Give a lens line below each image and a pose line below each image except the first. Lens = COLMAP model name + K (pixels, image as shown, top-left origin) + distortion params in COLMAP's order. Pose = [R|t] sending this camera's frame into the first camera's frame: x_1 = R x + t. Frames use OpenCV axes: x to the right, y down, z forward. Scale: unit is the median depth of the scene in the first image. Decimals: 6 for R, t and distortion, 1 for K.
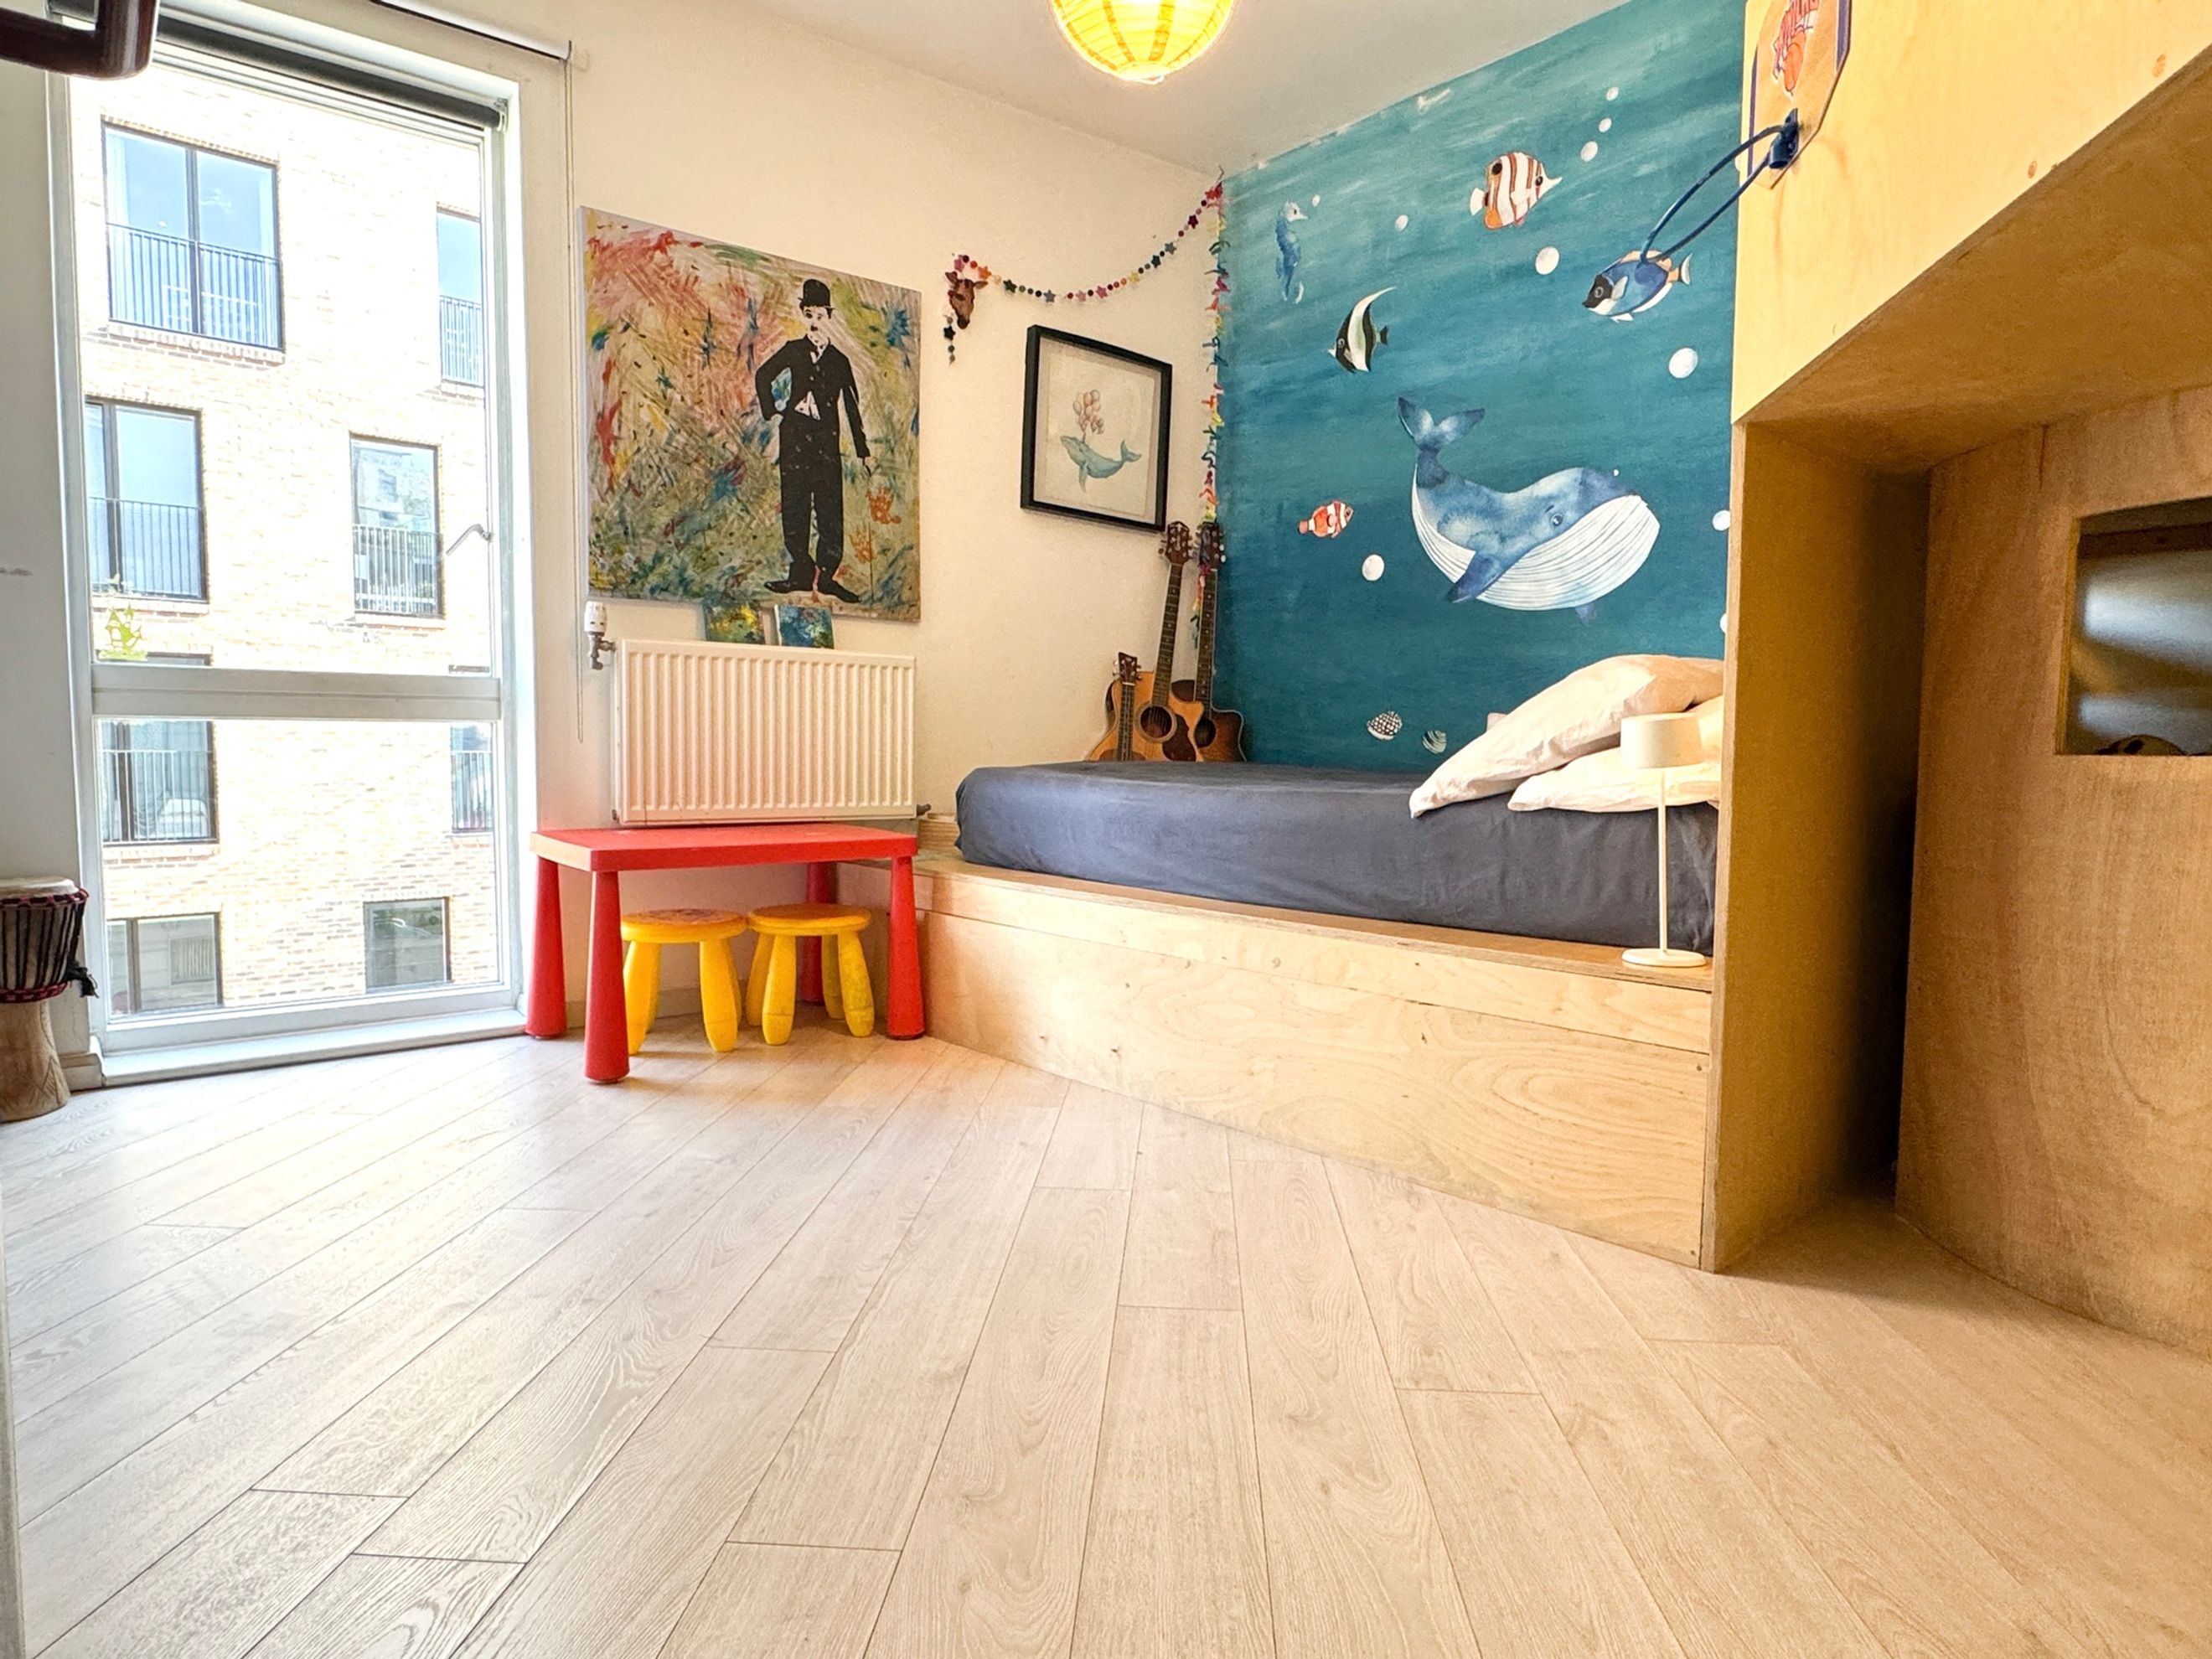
lens RADIAL K [[1285.7, 0, 1102.1], [0, 1285.7, 834.2], [0, 0, 1]] dist [-0.001954, -0.001084]
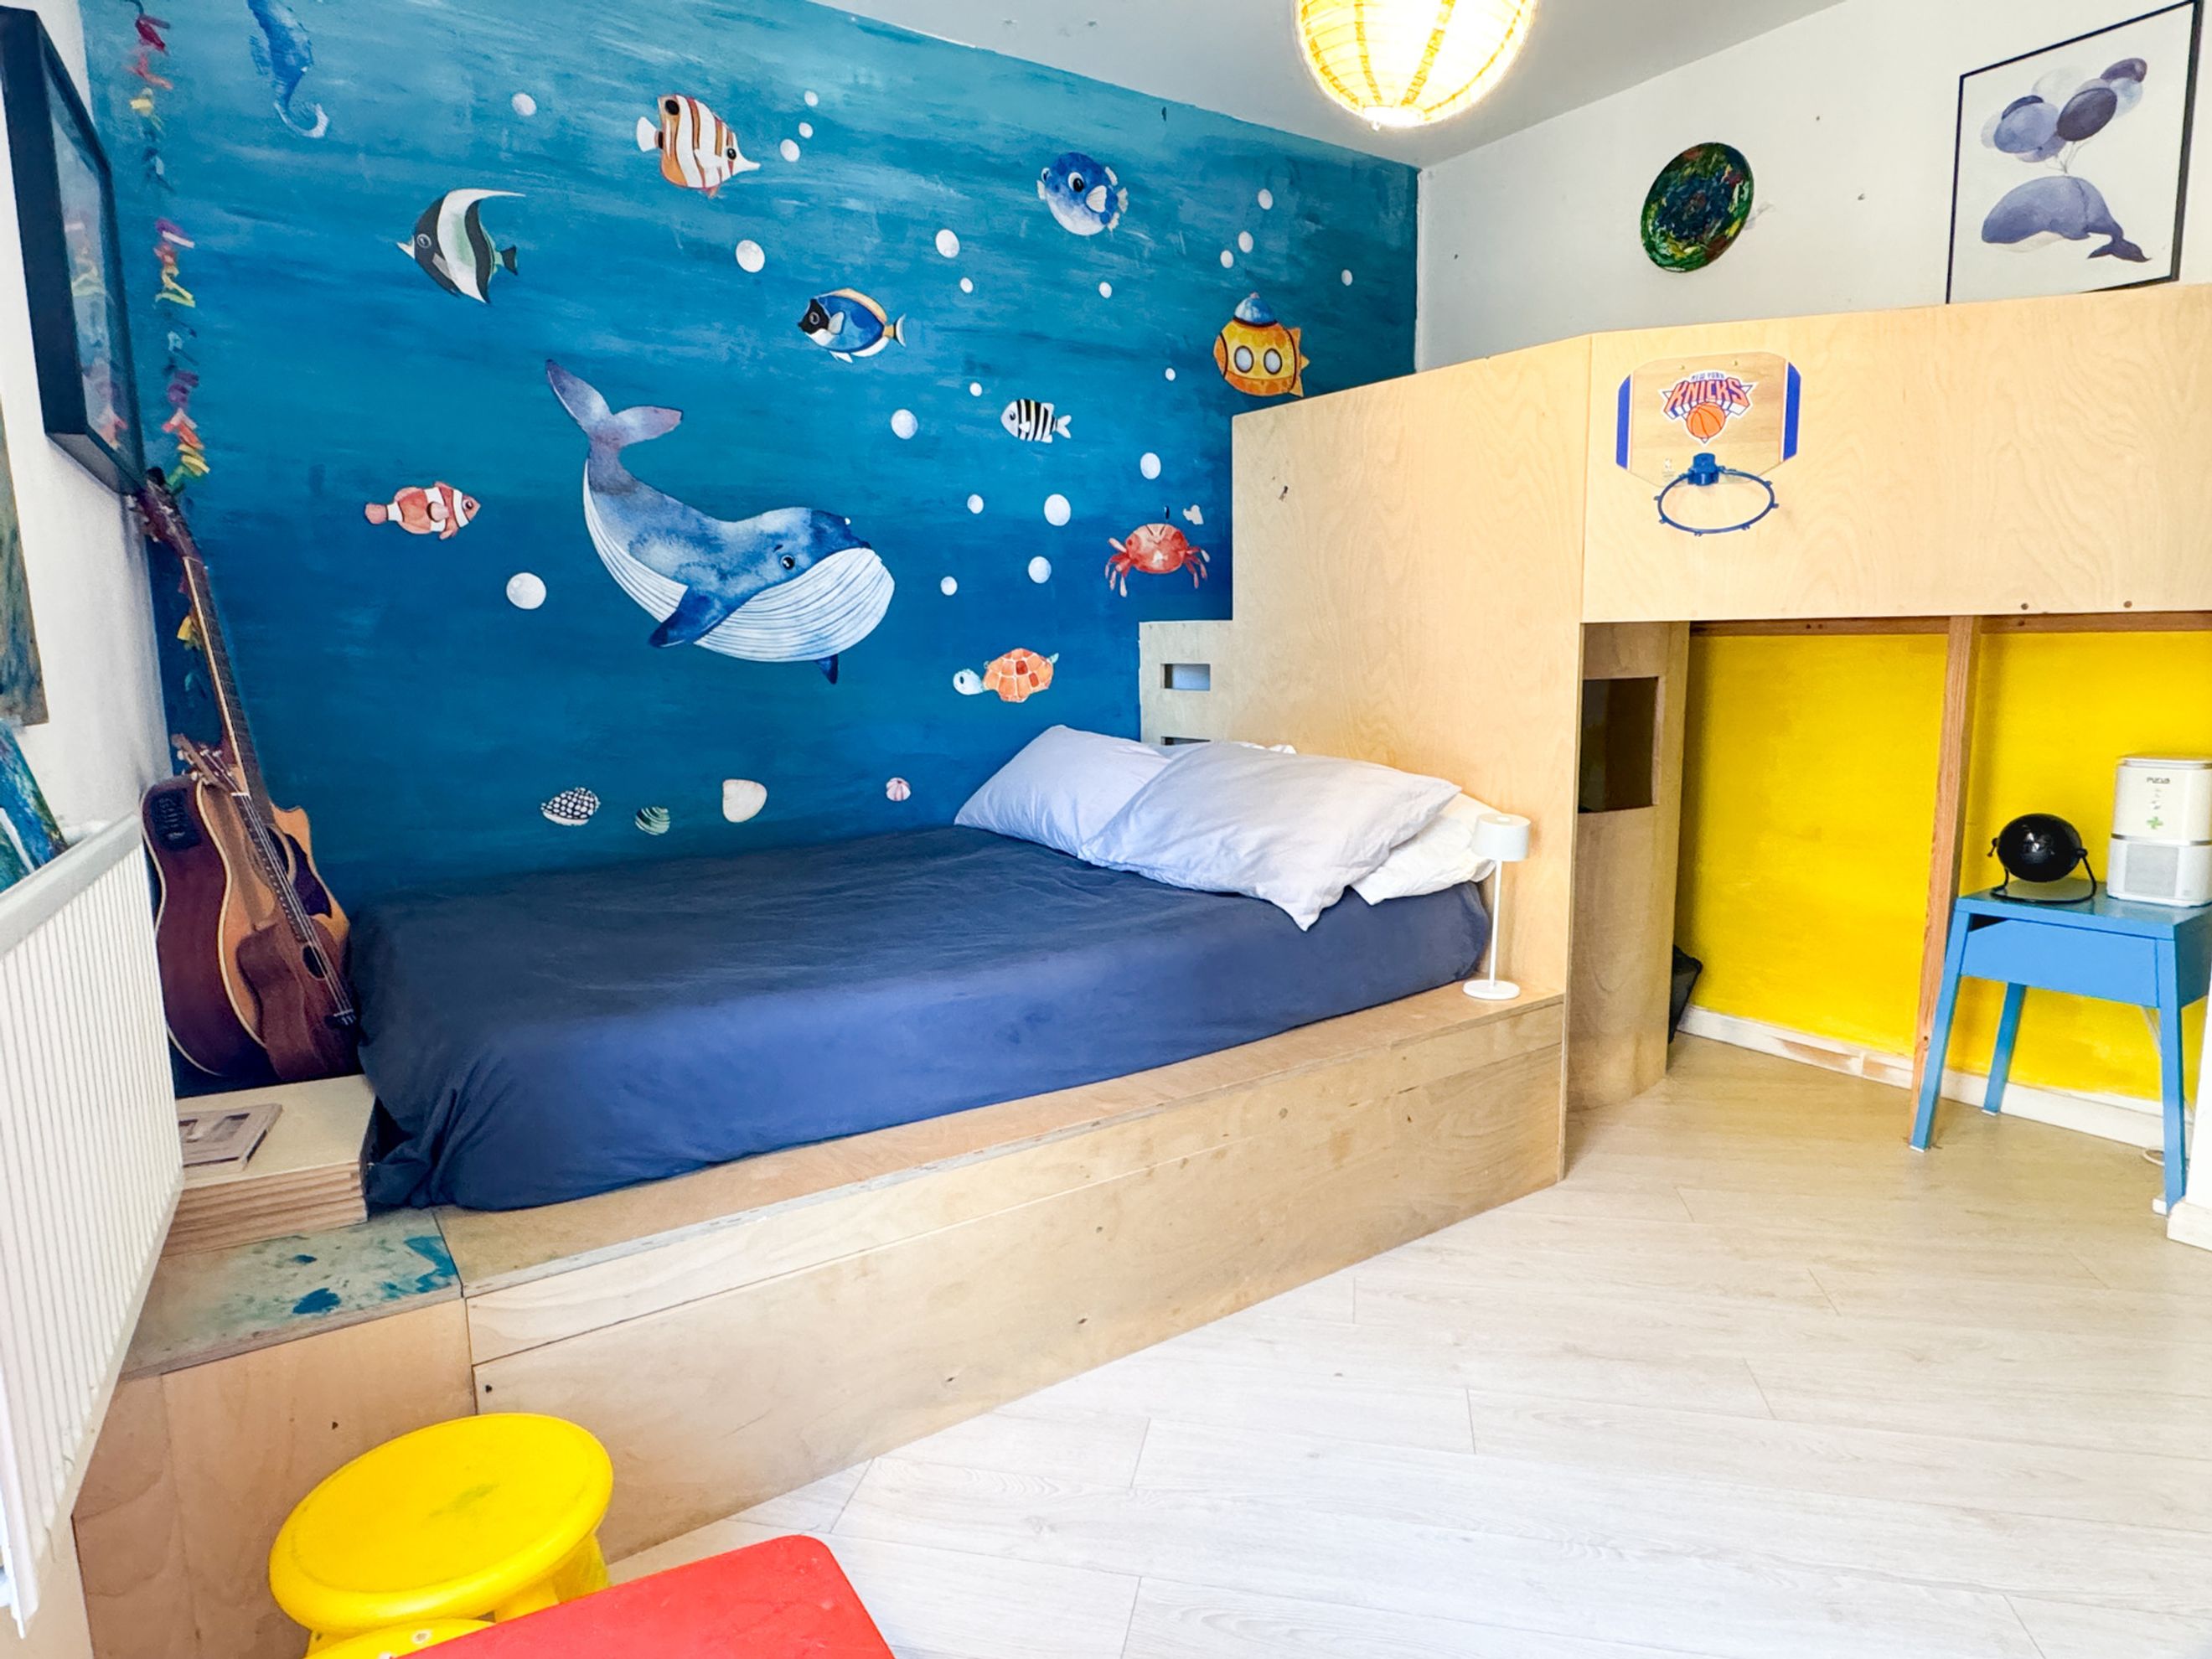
lens RADIAL K [[1285.7, 0, 1102.1], [0, 1285.7, 832.6], [0, 0, 1]] dist [-0.001954, -0.001084]
pose [[0.138100, -0.158384, 0.977672, -0.513090], [0.087309, 0.985234, 0.147276, -0.168537], [-0.986562, 0.065021, 0.149889, 0.649648]]
